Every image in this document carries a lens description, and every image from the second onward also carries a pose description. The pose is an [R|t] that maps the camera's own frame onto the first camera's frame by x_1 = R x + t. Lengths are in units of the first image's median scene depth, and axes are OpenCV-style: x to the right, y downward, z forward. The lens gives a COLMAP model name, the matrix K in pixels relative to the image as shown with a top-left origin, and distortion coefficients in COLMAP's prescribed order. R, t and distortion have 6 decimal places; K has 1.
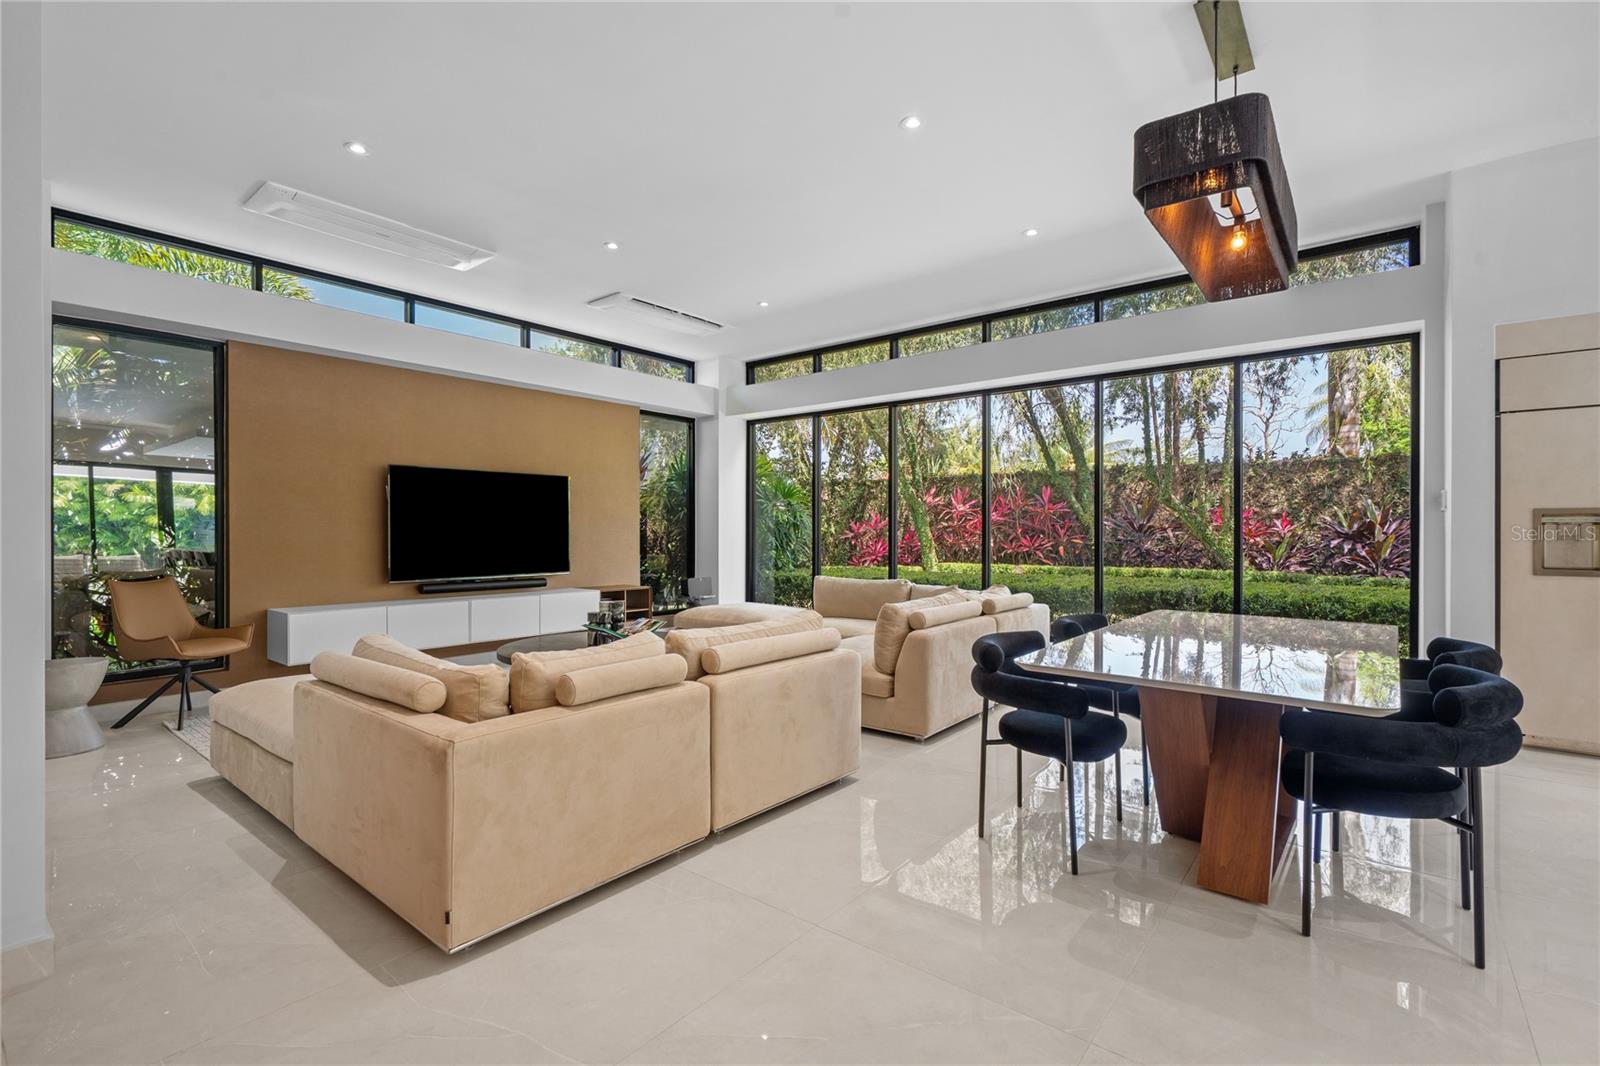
lens RADIAL K [[746.7, 0, 800.0], [0, 746.7, 533.0], [0, 0, 1]] dist [0.002240, 0.000014]
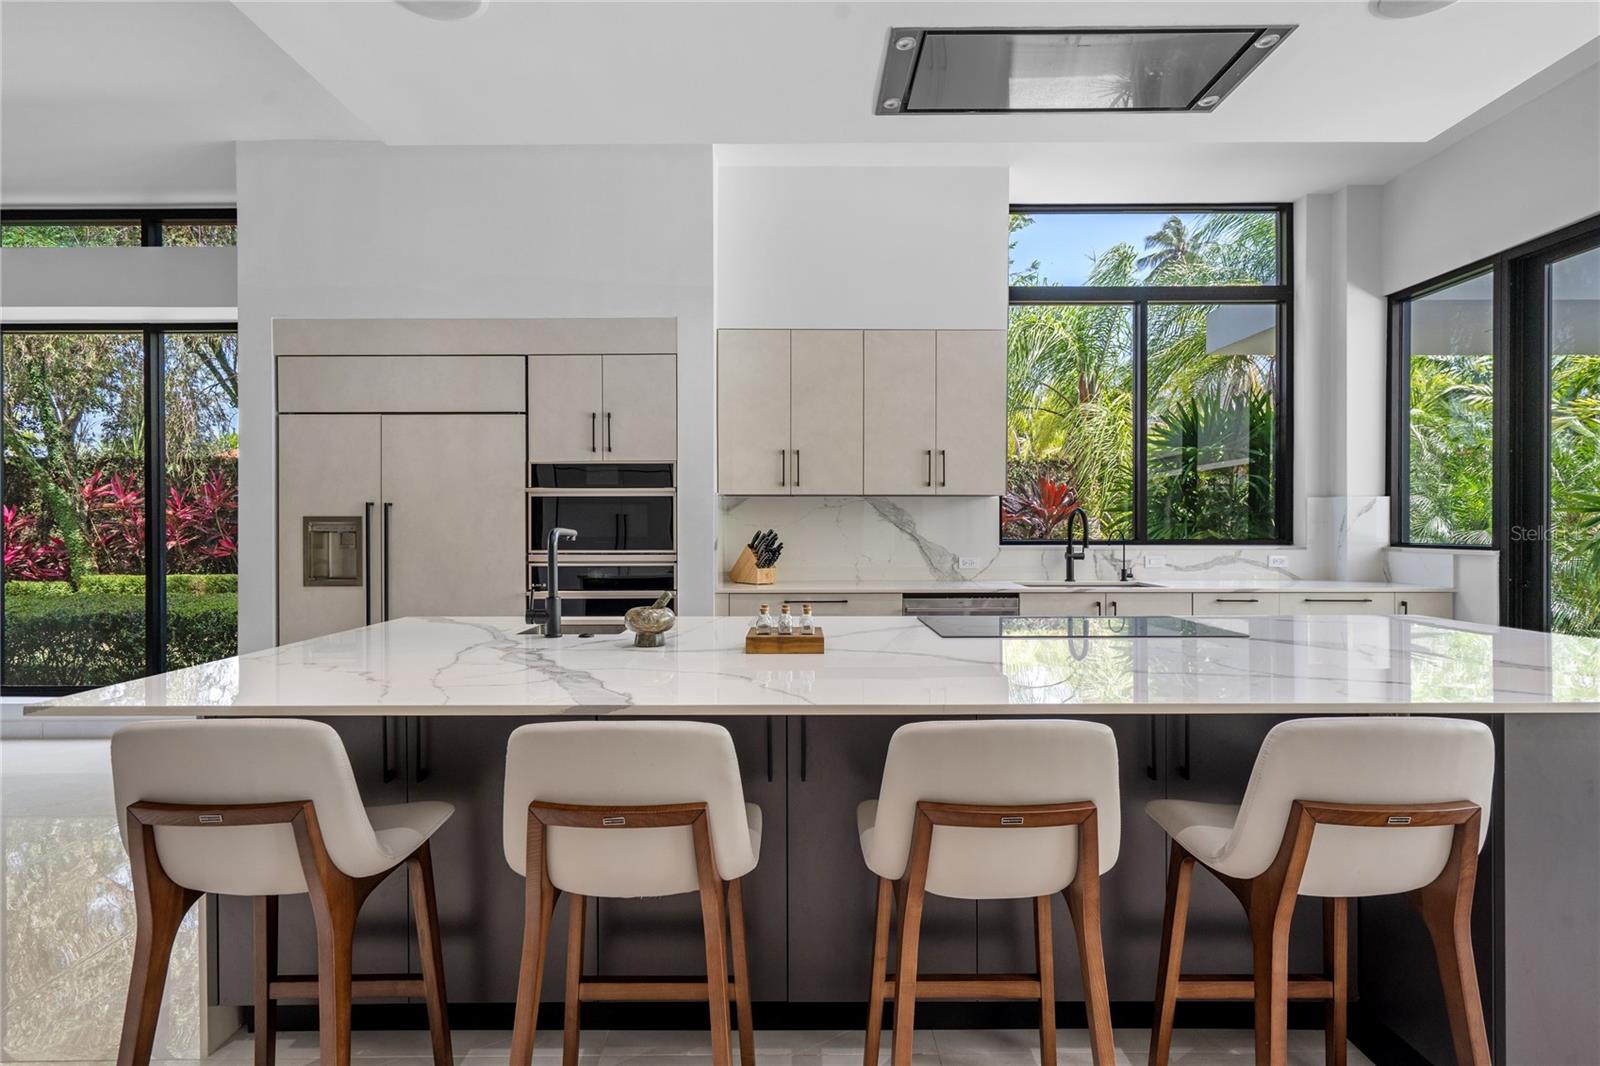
lens RADIAL K [[775.6, 0, 800.0], [0, 775.6, 533.0], [0, 0, 1]] dist [0.005586, 0.000387]
pose [[0.760834, -0.004214, 0.648933, 0.554610], [0.002969, 0.999991, 0.003013, -0.008328], [-0.648939, -0.000366, 0.760840, -0.112899]]
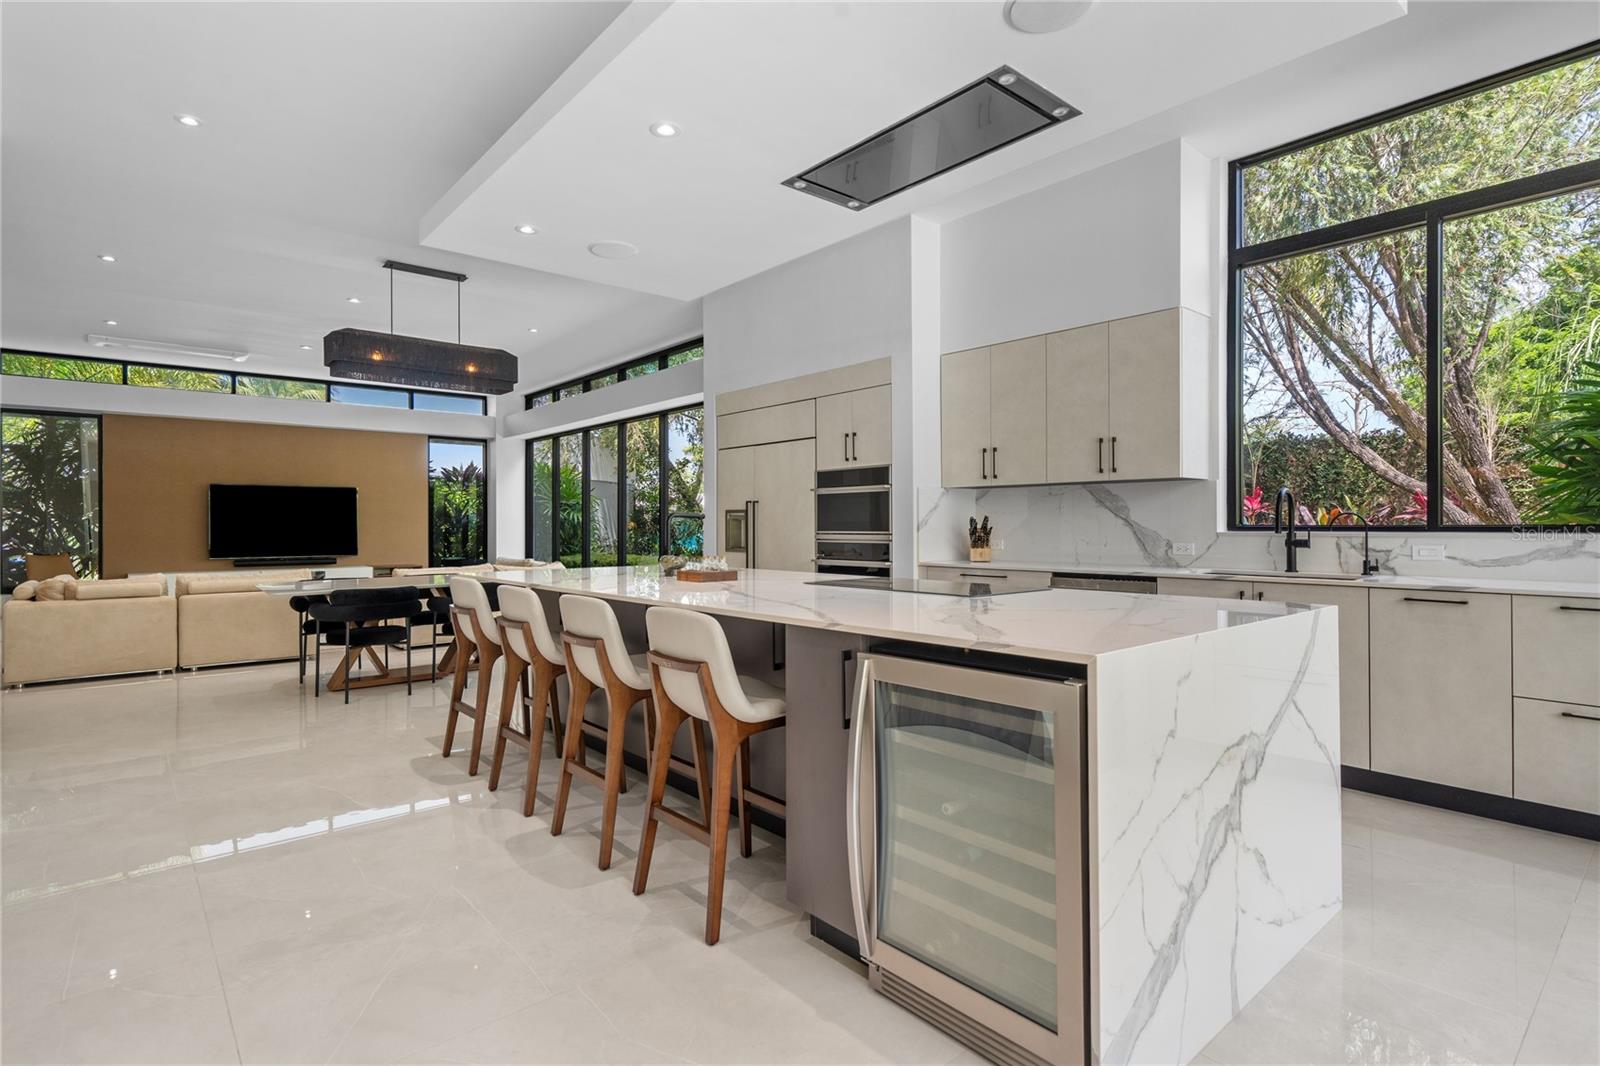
lens RADIAL K [[785.4, 0, 795.8], [0, 785.4, 537.1], [0, 0, 1]] dist [0.002778, 0.000097]
pose [[0.986592, -0.003339, -0.163175, 0.951945], [0.006483, 0.999803, 0.018741, -0.003148], [0.163080, -0.019548, 0.986419, -0.448360]]
